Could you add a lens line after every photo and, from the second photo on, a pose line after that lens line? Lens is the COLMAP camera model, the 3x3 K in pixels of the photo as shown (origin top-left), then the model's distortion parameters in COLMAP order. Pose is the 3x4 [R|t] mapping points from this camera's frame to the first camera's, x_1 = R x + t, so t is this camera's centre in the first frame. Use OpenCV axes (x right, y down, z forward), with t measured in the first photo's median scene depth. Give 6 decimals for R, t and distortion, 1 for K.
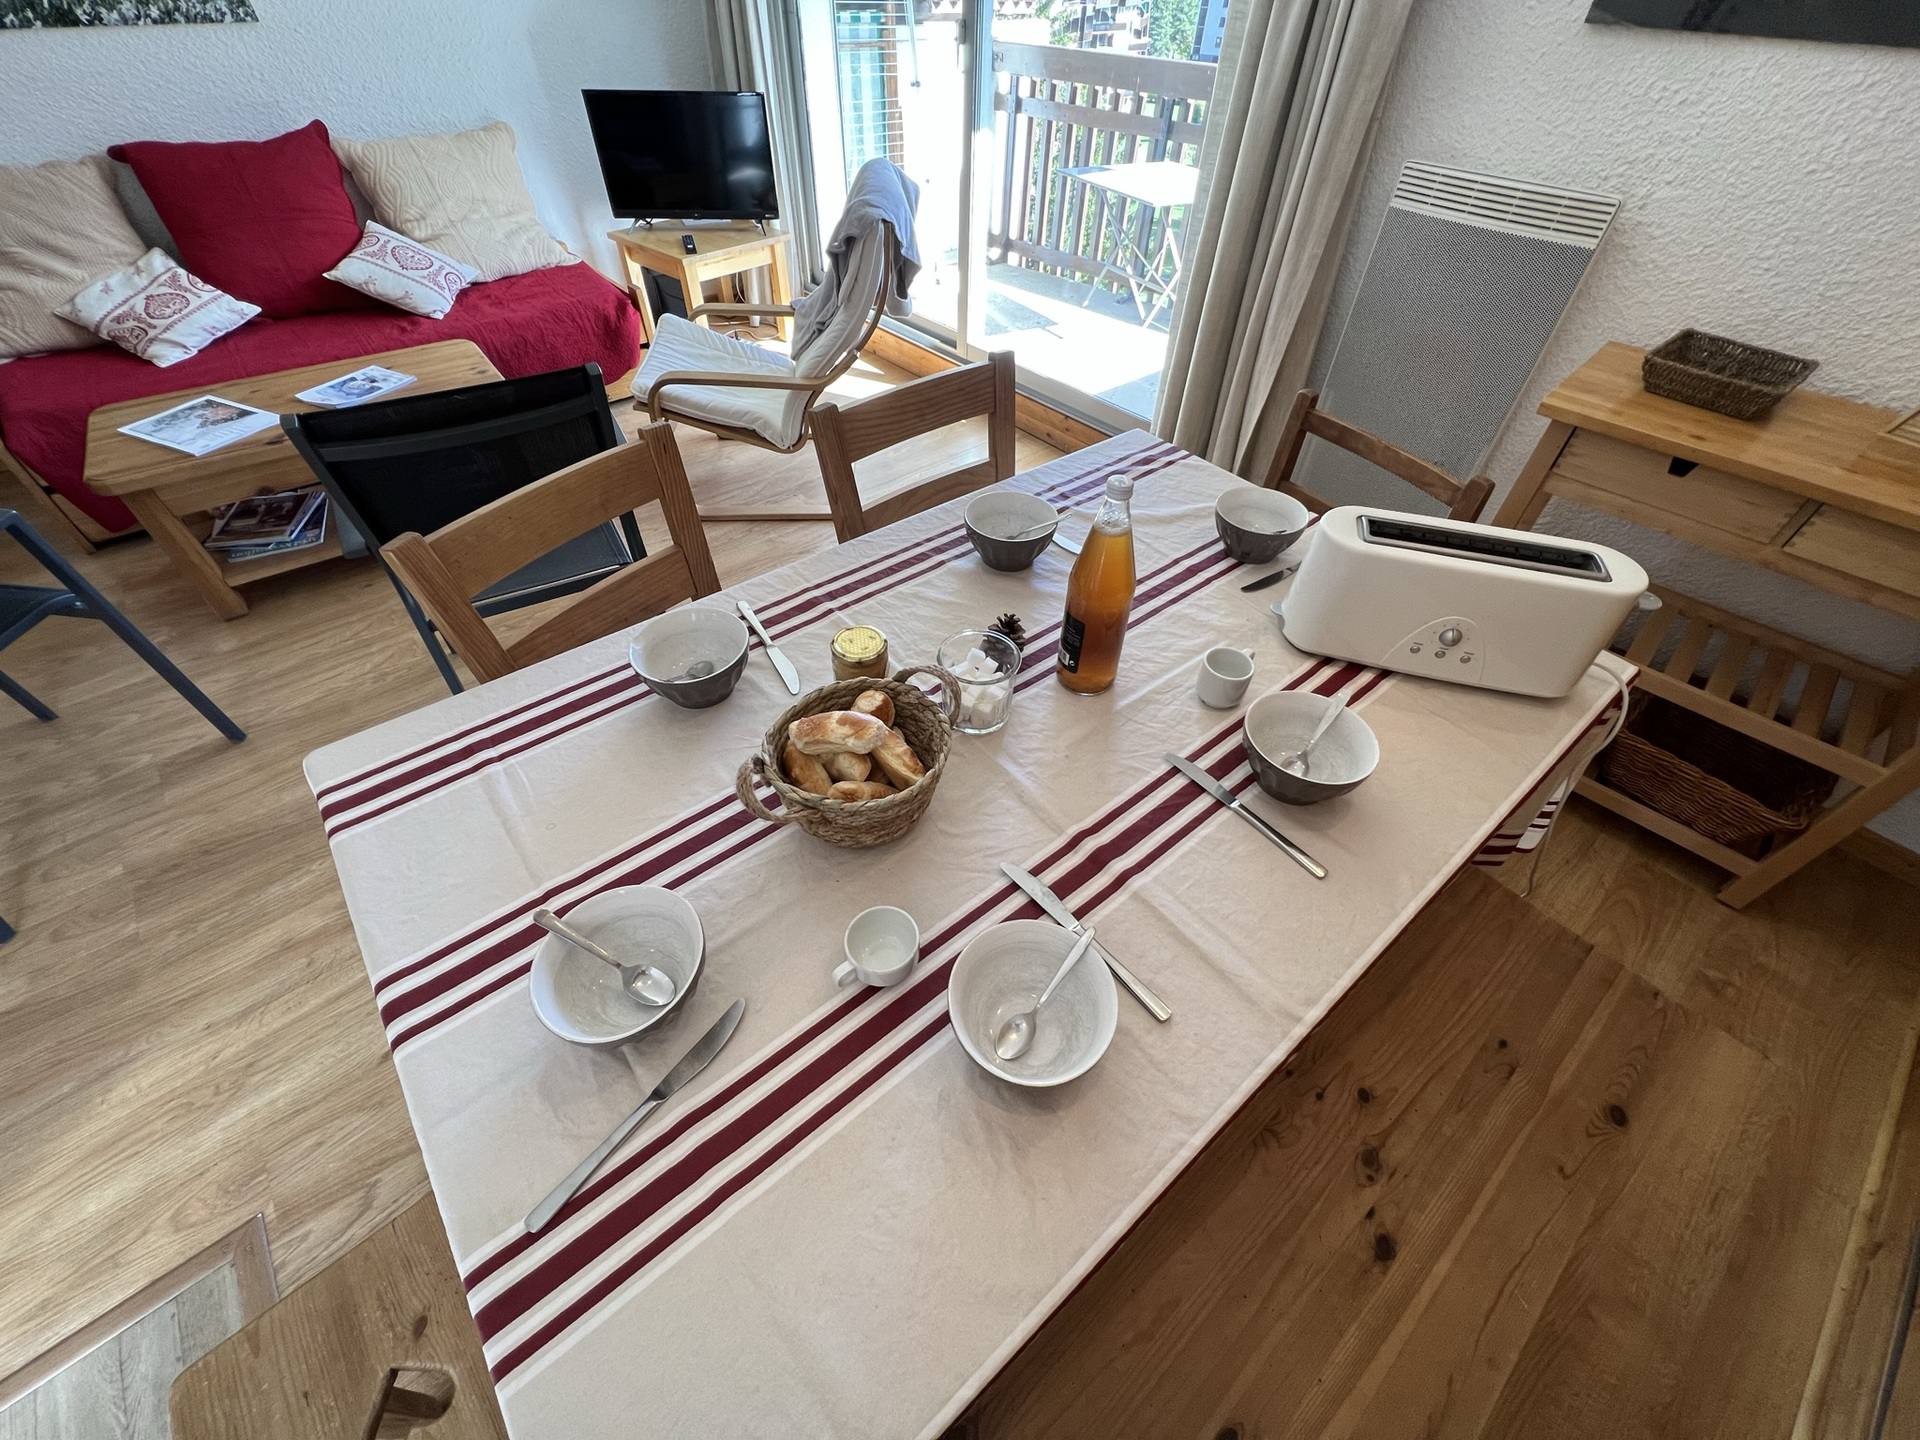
lens RADIAL K [[756.7, 0, 956.8], [0, 756.7, 719.5], [0, 0, 1]] dist [0.001078, -0.000885]
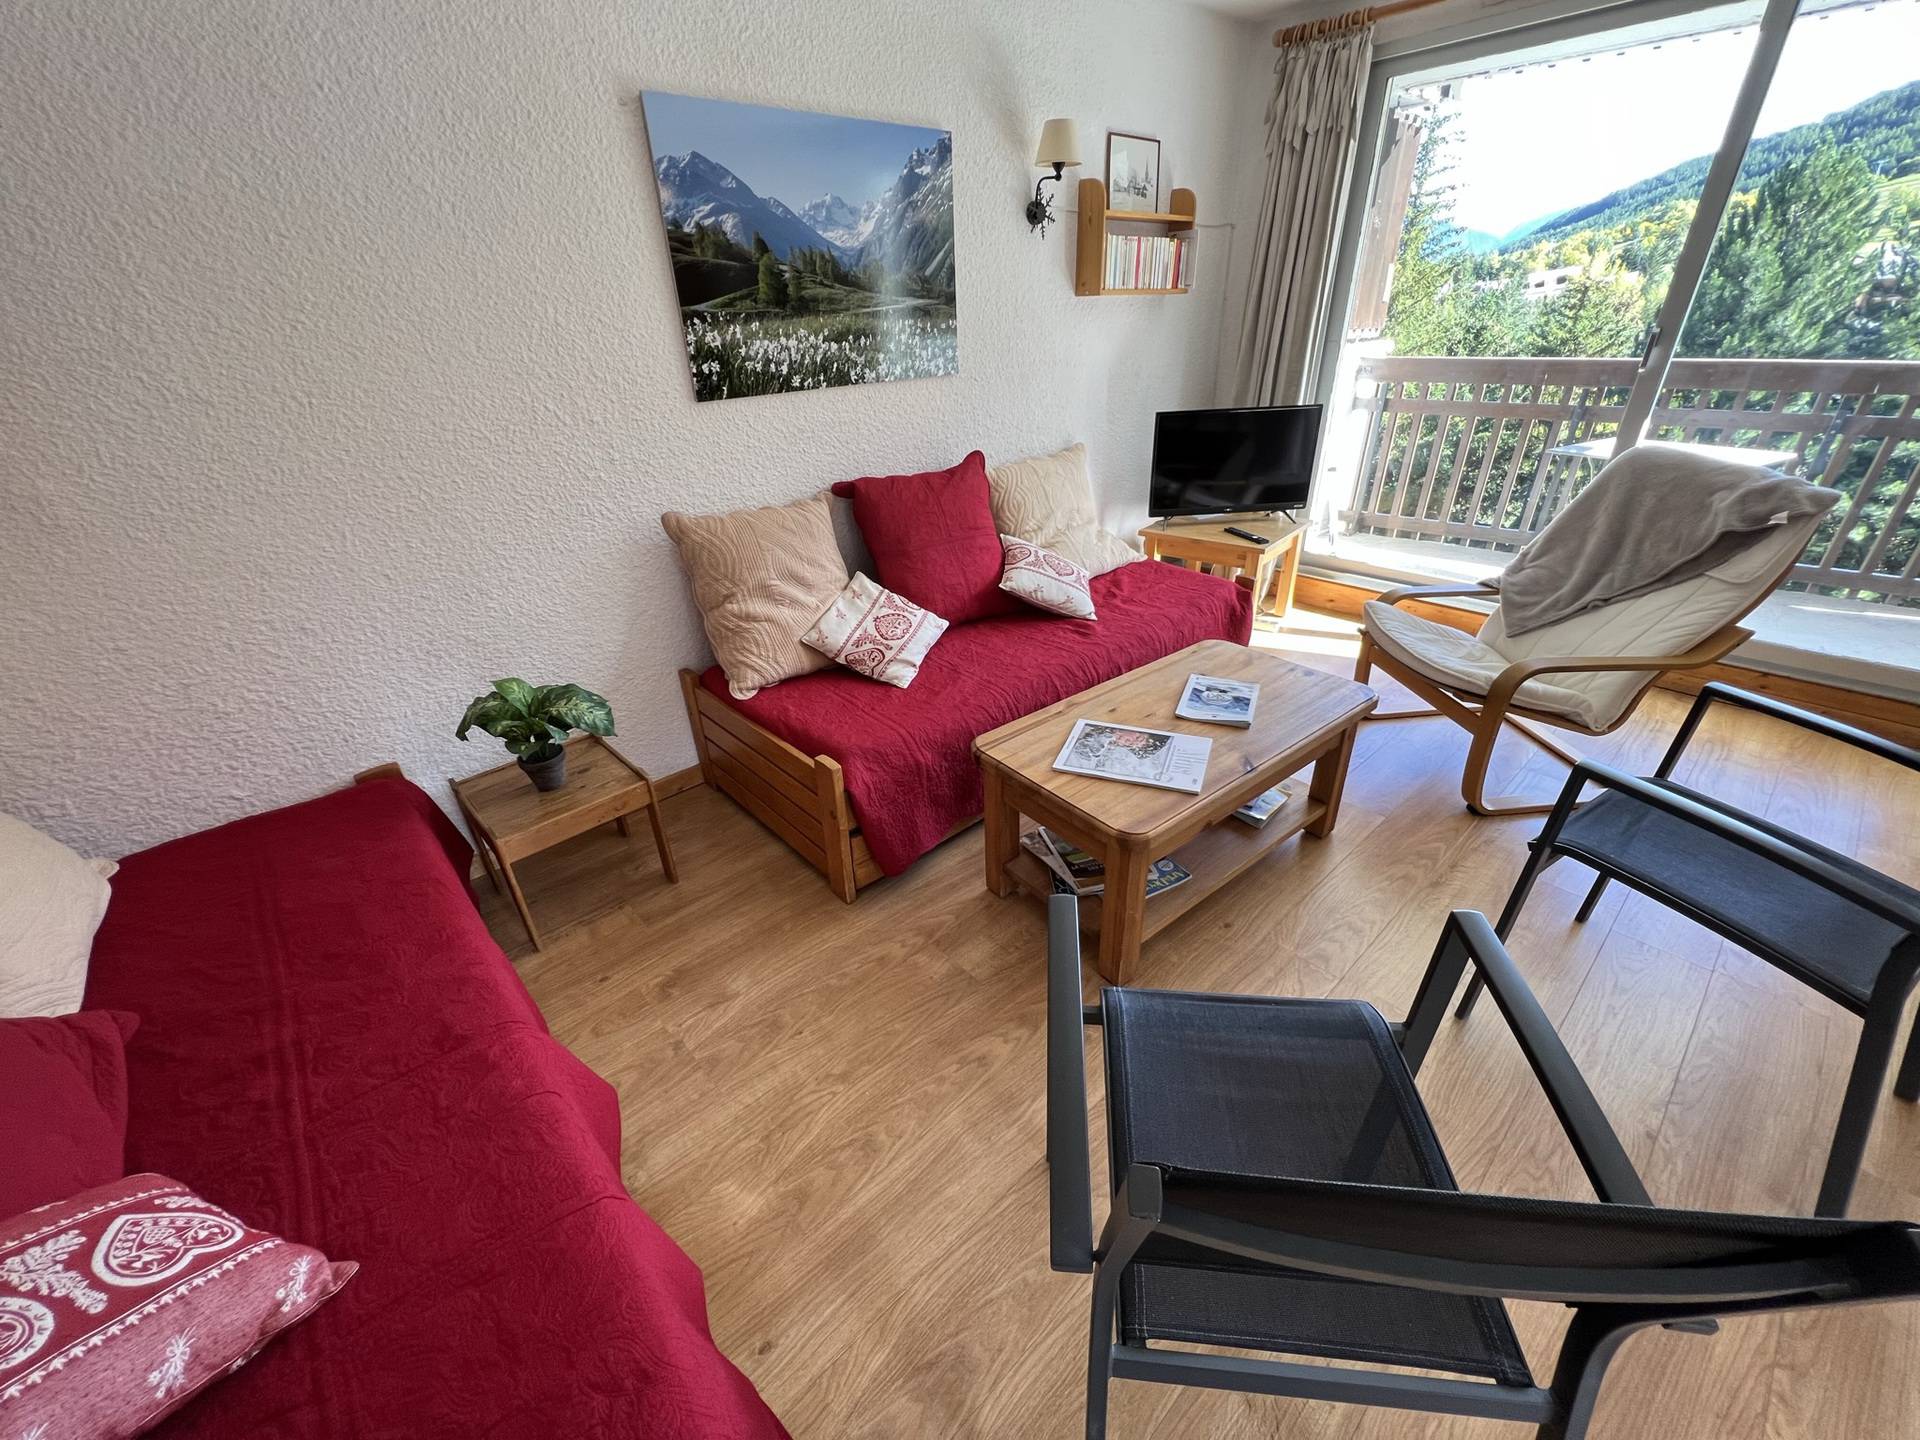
lens RADIAL K [[756.7, 0, 962.0], [0, 756.7, 723.2], [0, 0, 1]] dist [0.001078, -0.000885]
pose [[0.998070, -0.061786, 0.006253, -0.981931], [0.060846, 0.952784, -0.297489, -0.147932], [0.012423, 0.297296, 0.954705, 0.139082]]
